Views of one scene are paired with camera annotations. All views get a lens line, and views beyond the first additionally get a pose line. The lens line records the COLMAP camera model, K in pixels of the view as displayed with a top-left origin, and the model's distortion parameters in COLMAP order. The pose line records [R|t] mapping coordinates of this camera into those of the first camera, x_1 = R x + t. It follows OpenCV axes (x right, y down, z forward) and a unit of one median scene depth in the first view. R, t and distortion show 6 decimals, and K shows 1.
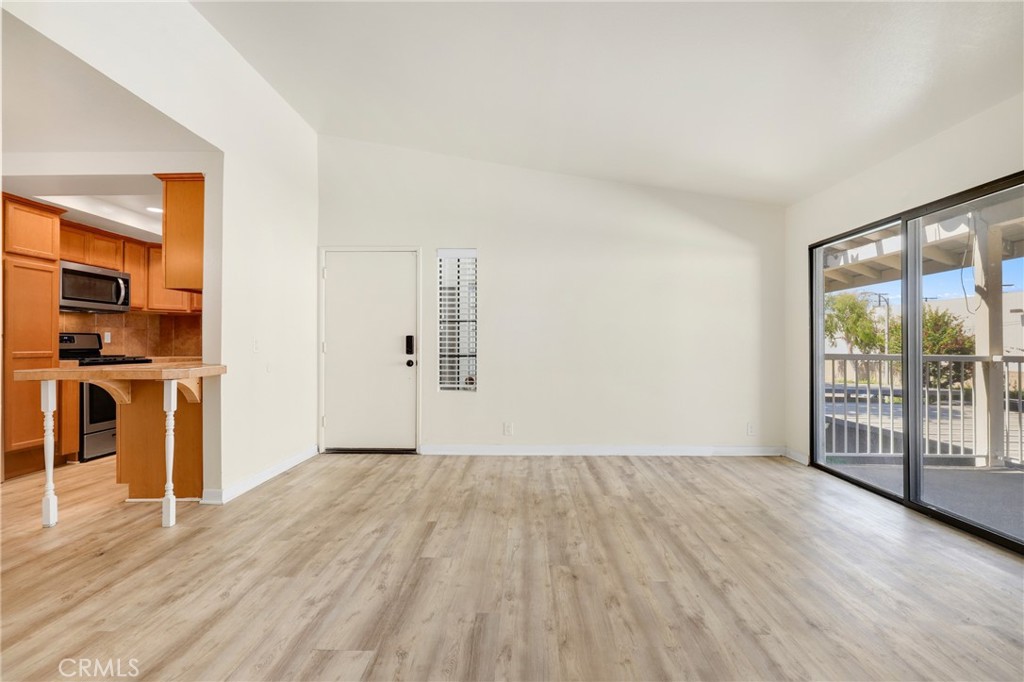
lens RADIAL K [[450.1, 0, 520.4], [0, 450.1, 339.4], [0, 0, 1]] dist [0.002307, 0.000478]
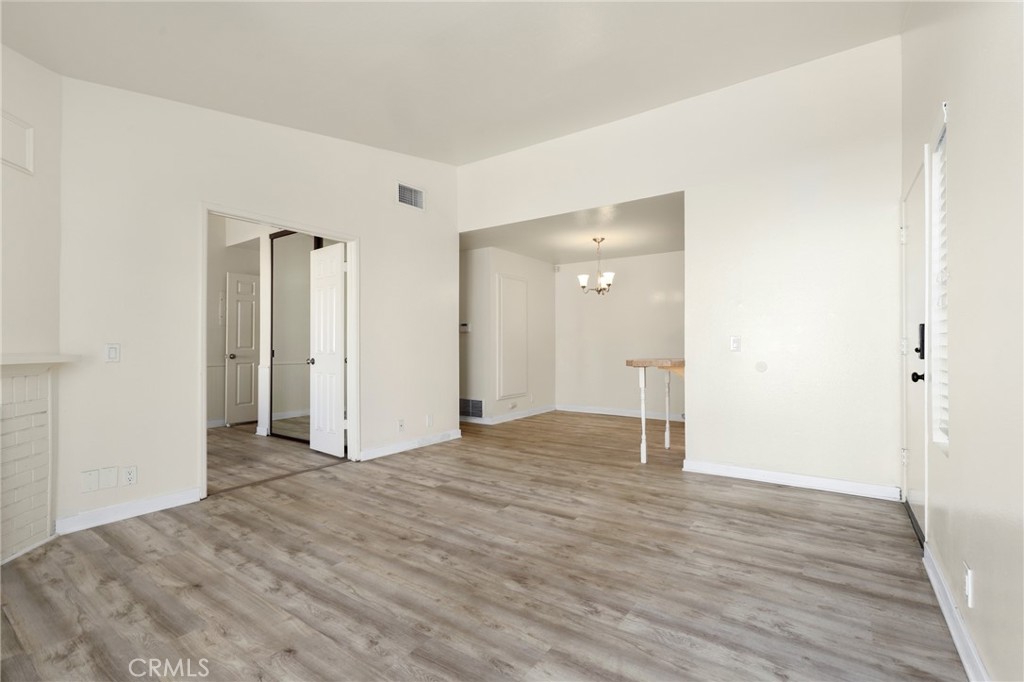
lens RADIAL K [[464.7, 0, 519.1], [0, 464.7, 344.6], [0, 0, 1]] dist [0.001364, 0.000566]
pose [[-0.558597, -0.001534, -0.829438, 0.877247], [0.015738, 0.999799, -0.012448, 0.029970], [0.829290, -0.020007, -0.558460, 1.762625]]
